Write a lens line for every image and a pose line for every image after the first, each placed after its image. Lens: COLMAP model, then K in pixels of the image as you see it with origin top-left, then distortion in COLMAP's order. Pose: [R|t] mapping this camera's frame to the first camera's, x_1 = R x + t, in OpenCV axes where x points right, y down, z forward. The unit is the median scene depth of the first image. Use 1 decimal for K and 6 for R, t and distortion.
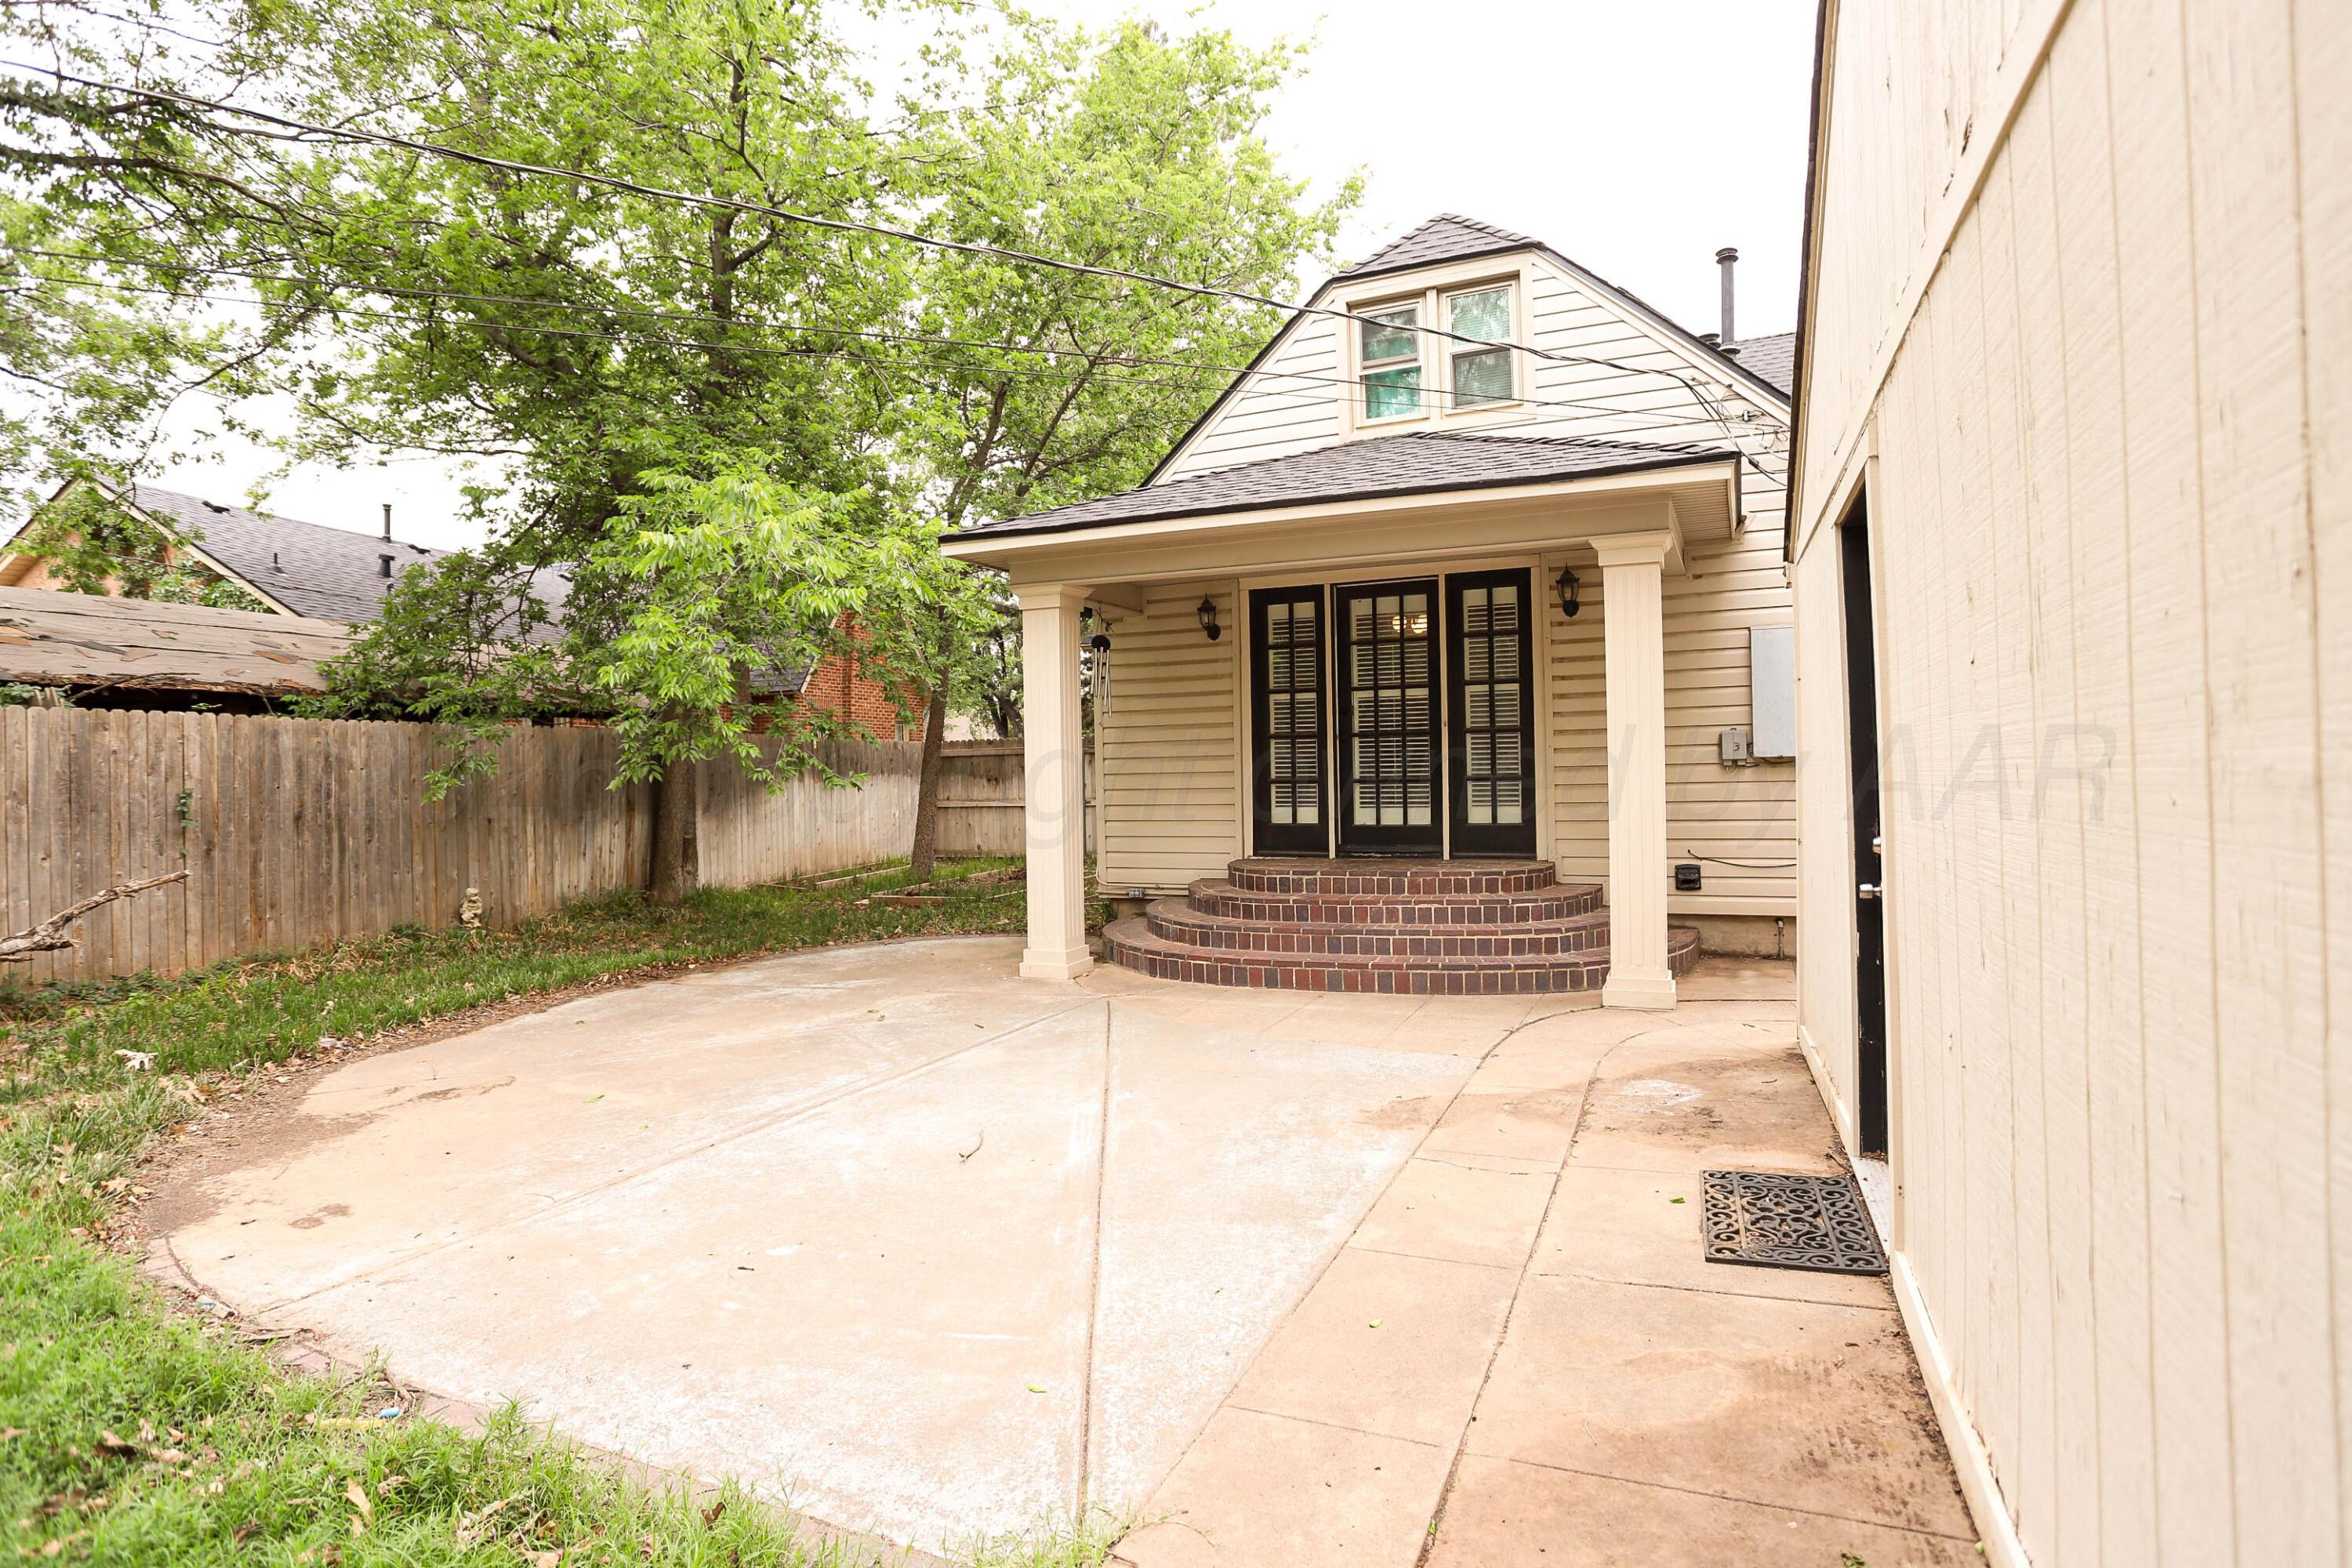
lens RADIAL K [[1232.1, 0, 1176.0], [0, 1232.1, 784.0], [0, 0, 1]] dist [0.000100, 0.000018]
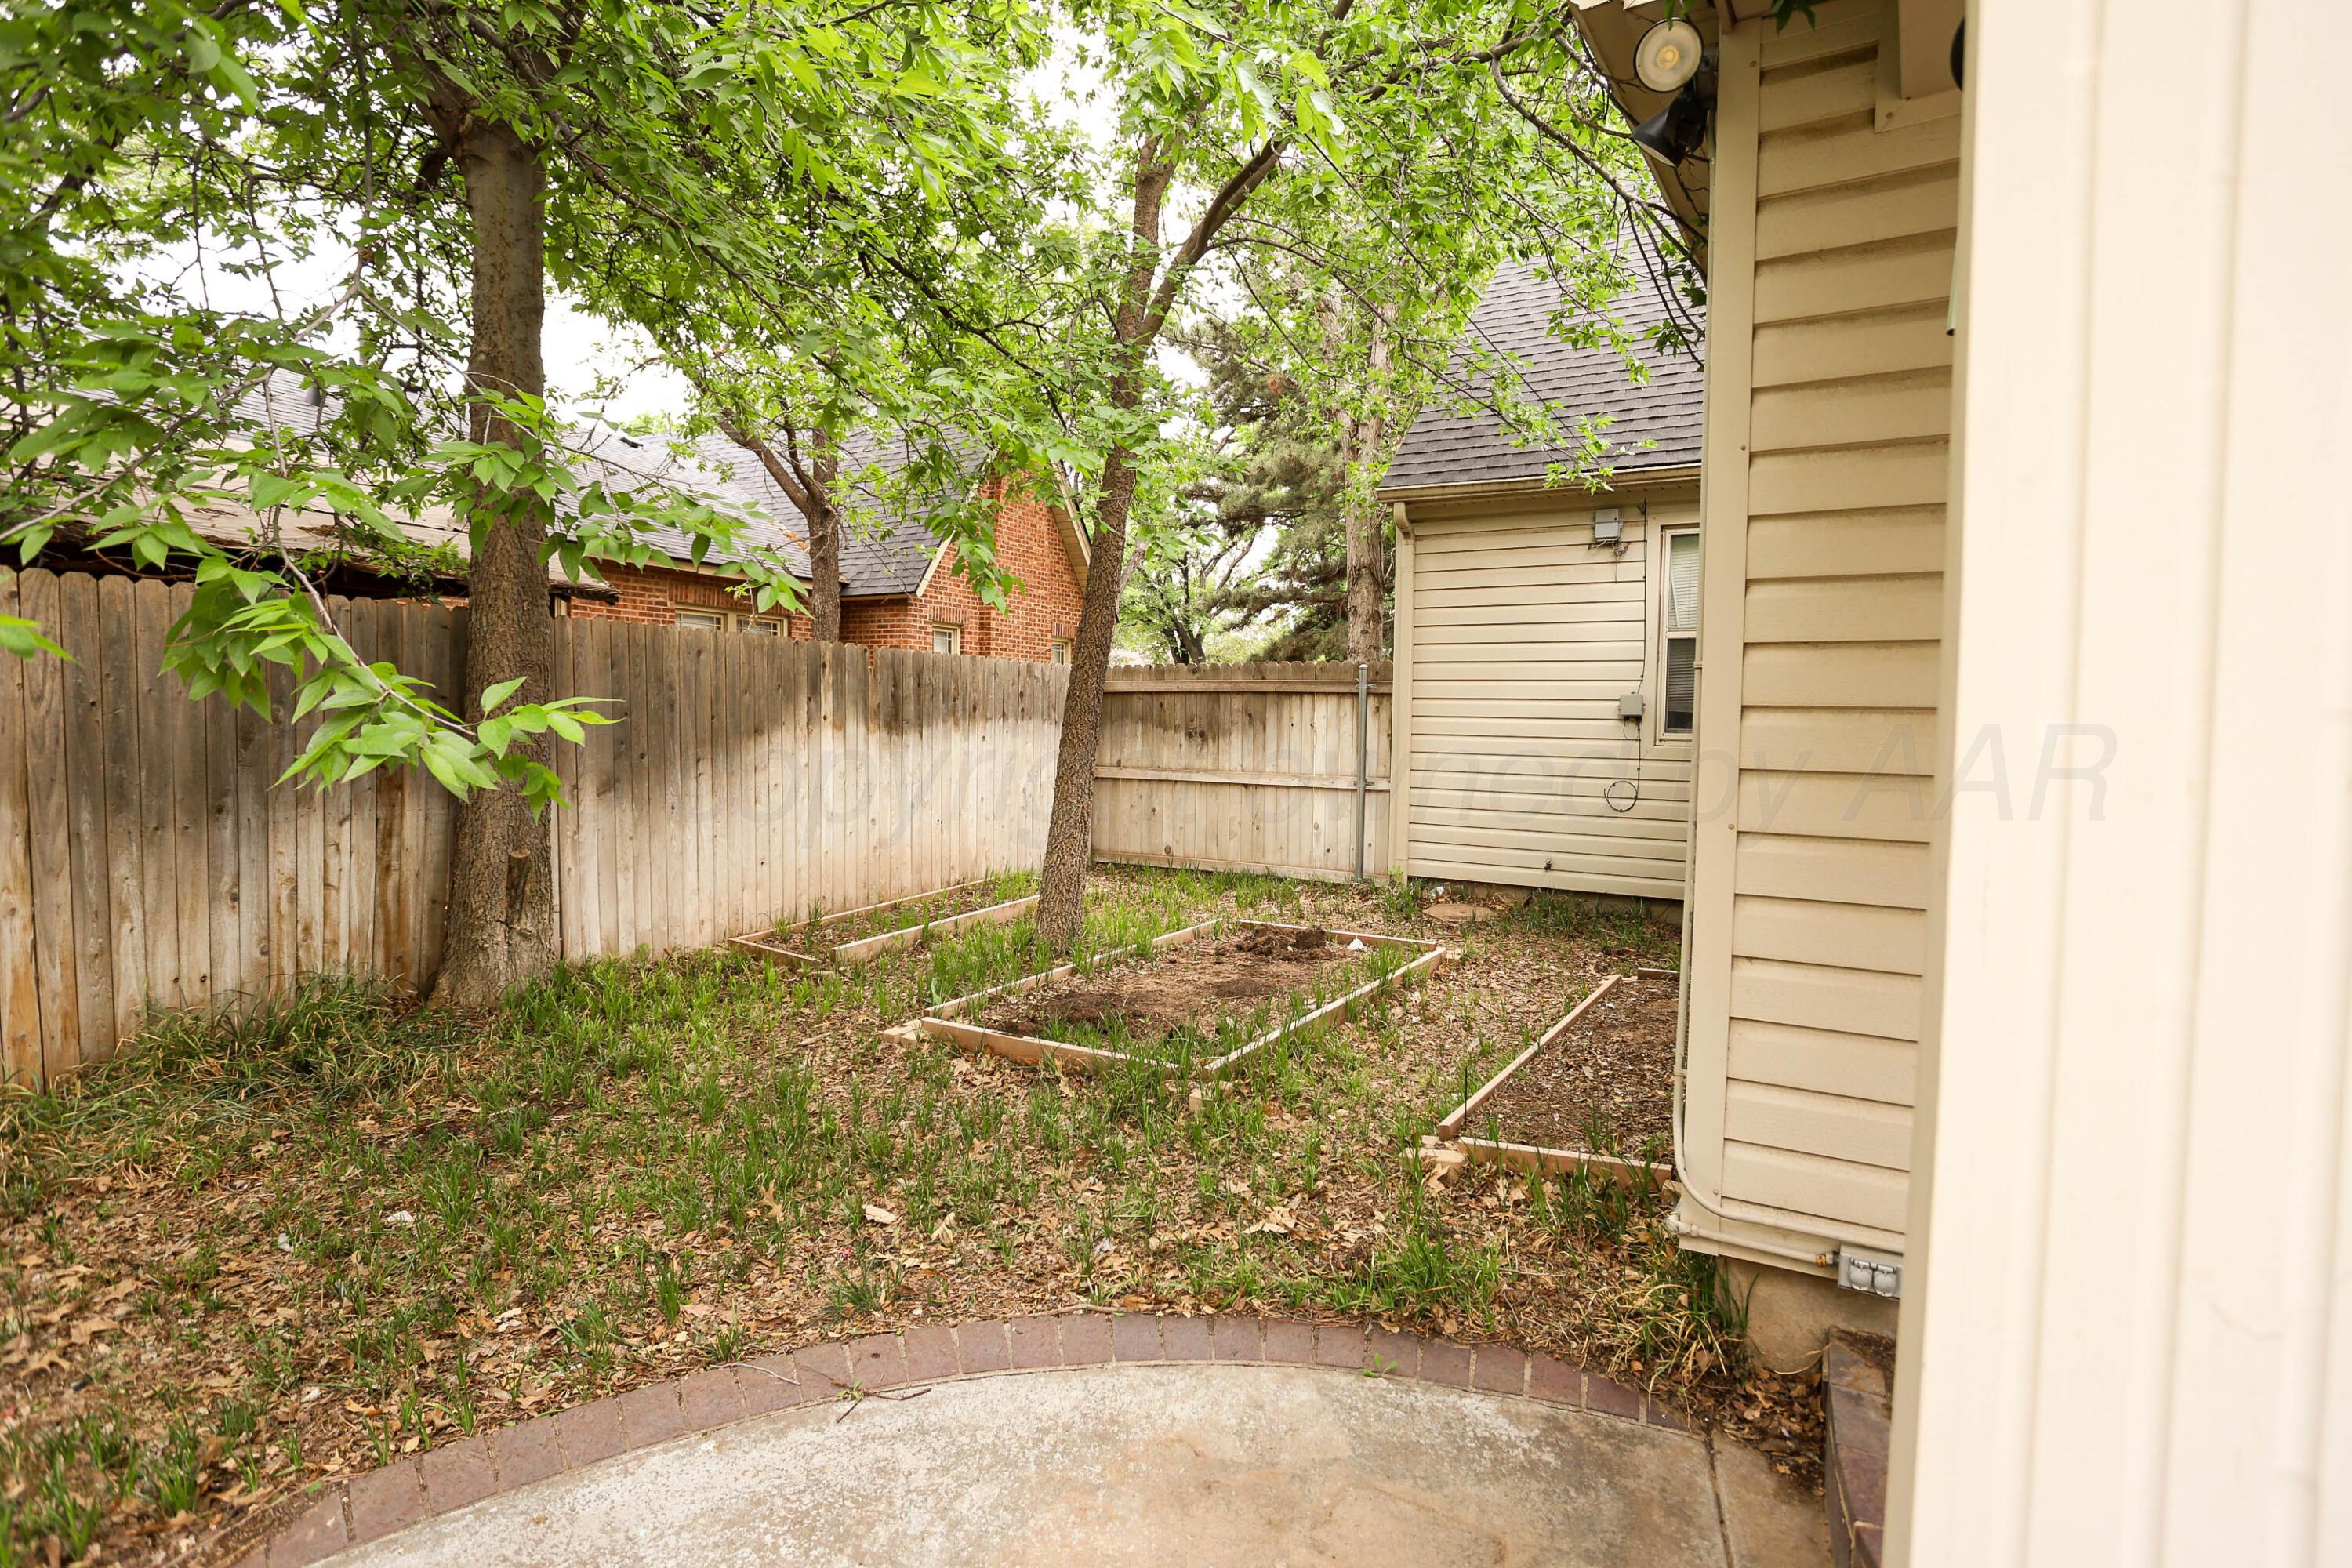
lens RADIAL K [[1232.1, 0, 1176.0], [0, 1232.1, 784.0], [0, 0, 1]] dist [0.000100, 0.000018]
pose [[0.989696, 0.042162, -0.136840, -0.086106], [-0.035914, 0.998210, 0.047812, -0.008364], [0.138611, -0.042405, 0.989439, 0.471044]]
